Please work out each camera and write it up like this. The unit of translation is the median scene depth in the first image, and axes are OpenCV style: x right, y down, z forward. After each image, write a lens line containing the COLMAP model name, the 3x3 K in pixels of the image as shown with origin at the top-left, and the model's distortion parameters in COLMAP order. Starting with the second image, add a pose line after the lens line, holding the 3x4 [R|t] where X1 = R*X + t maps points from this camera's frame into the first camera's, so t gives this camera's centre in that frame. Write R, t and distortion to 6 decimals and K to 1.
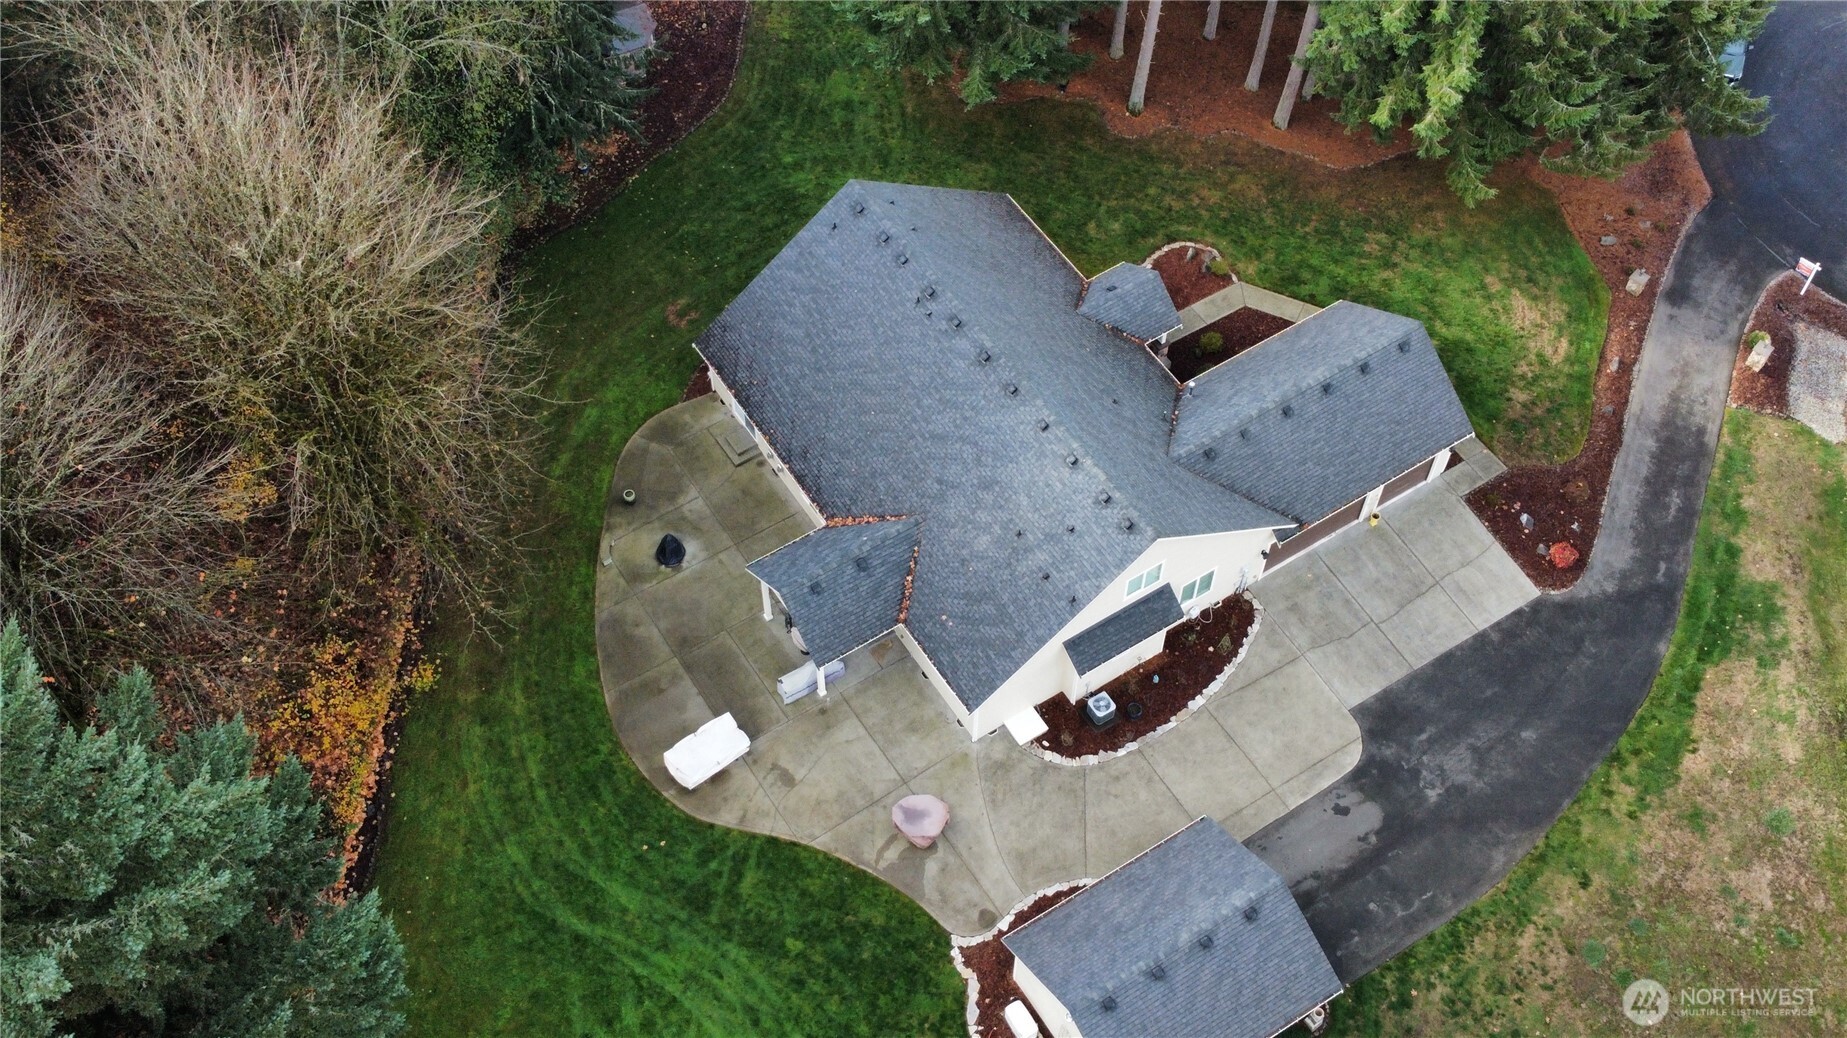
lens RADIAL K [[1953.8, 0, 919.6], [0, 1953.8, 531.3], [0, 0, 1]] dist [0.004504, 0.000000]
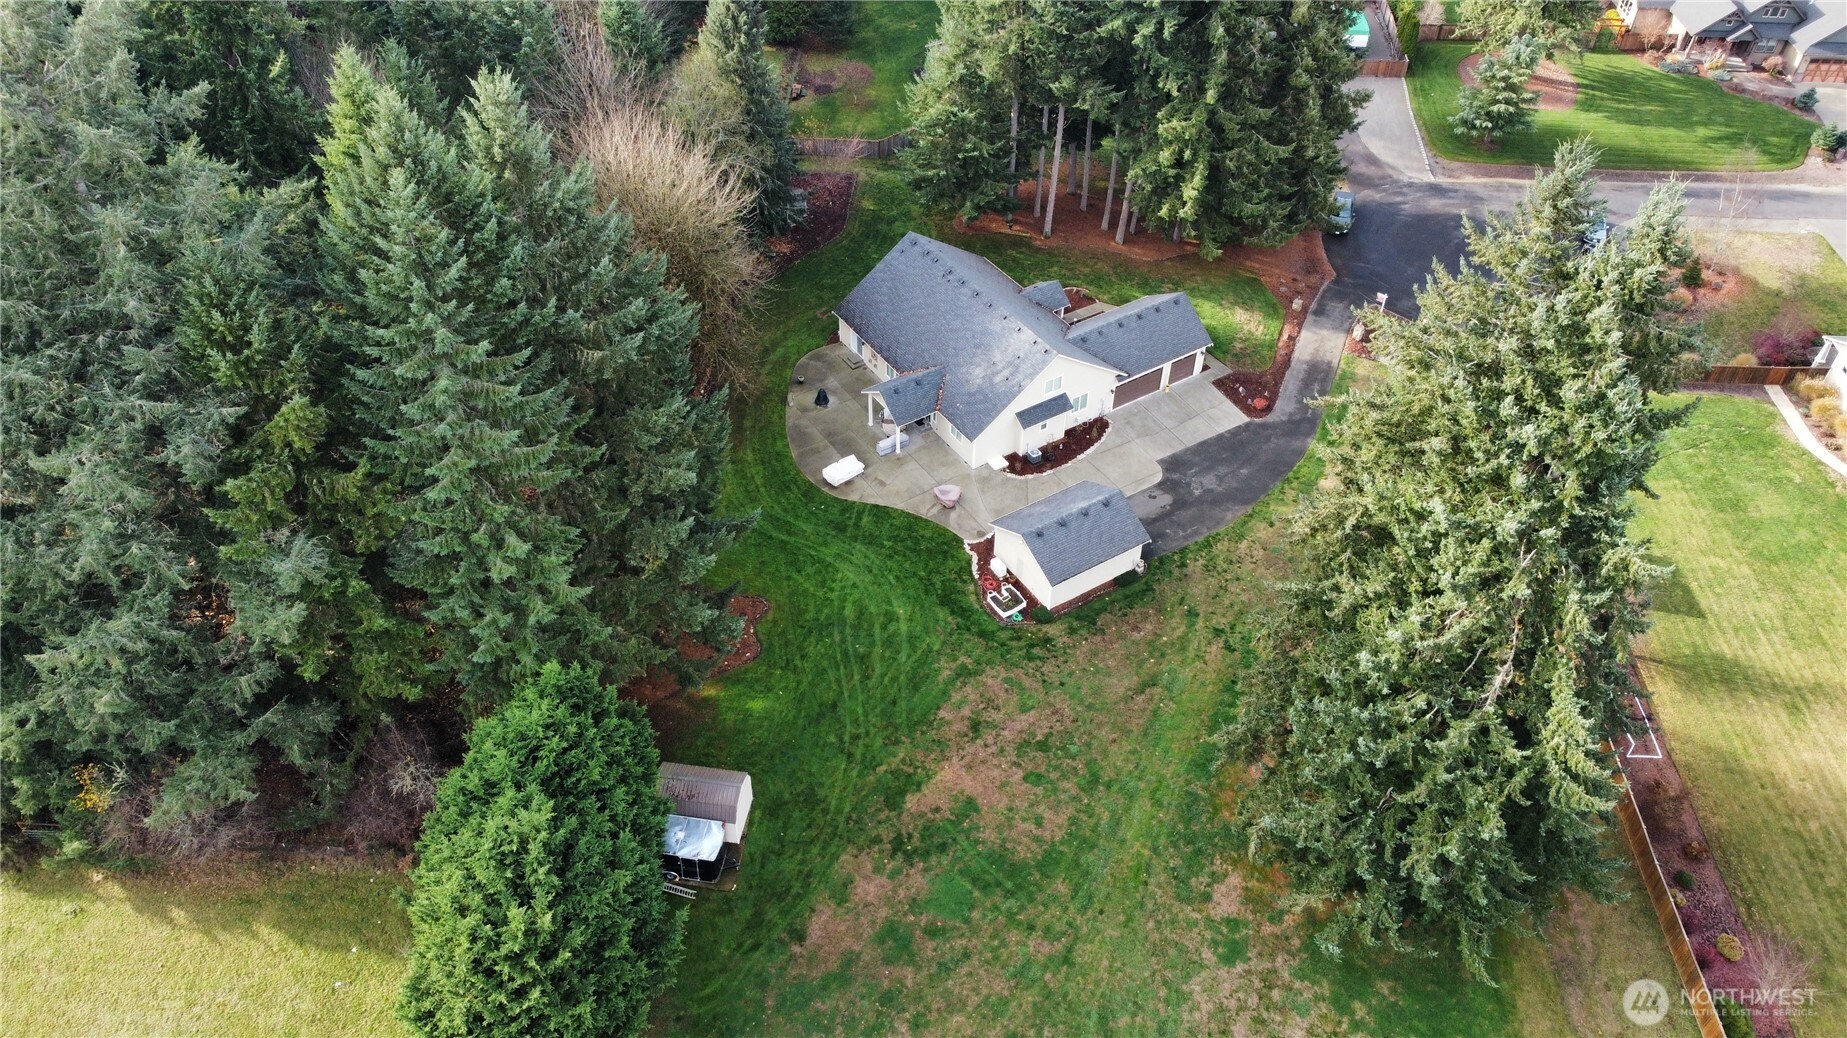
lens RADIAL K [[1390.8, 0, 920.1], [0, 1390.8, 531.4], [0, 0, 1]] dist [0.003812, -0.004330]
pose [[0.999977, -0.003507, 0.005843, -0.035594], [0.004696, 0.975980, -0.217810, 0.480646], [-0.004939, 0.217832, 0.975974, -0.403703]]
